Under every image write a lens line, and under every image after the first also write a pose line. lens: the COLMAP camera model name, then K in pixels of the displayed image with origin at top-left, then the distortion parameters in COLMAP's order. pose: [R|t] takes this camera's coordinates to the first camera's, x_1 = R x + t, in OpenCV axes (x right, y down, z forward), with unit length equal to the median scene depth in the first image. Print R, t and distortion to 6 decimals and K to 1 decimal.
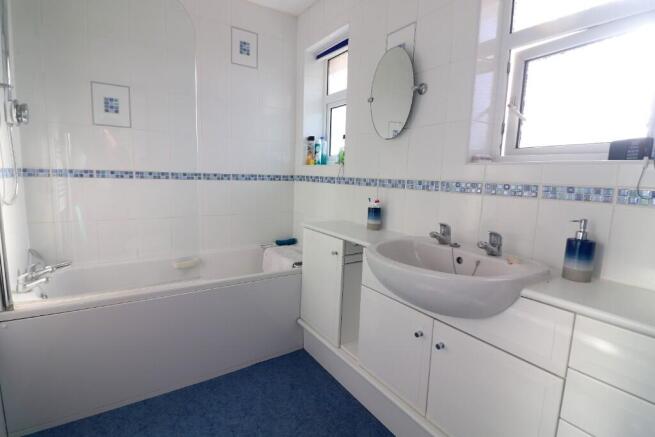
lens RADIAL K [[300.9, 0, 327.5], [0, 300.9, 218.5], [0, 0, 1]] dist [-0.055138, 0.000160]
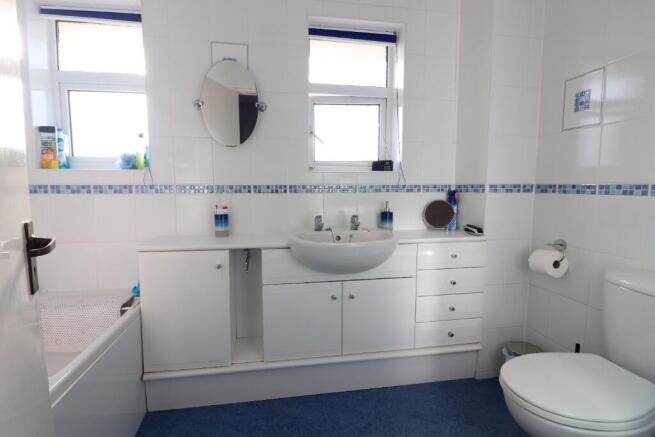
lens RADIAL K [[308.9, 0, 313.0], [0, 308.9, 214.0], [0, 0, 1]] dist [-0.046038, -0.000059]
pose [[0.407902, -0.115113, 0.905740, -0.764722], [0.136290, 0.988582, 0.064263, -0.072971], [-0.902796, 0.097230, 0.418933, 0.362460]]
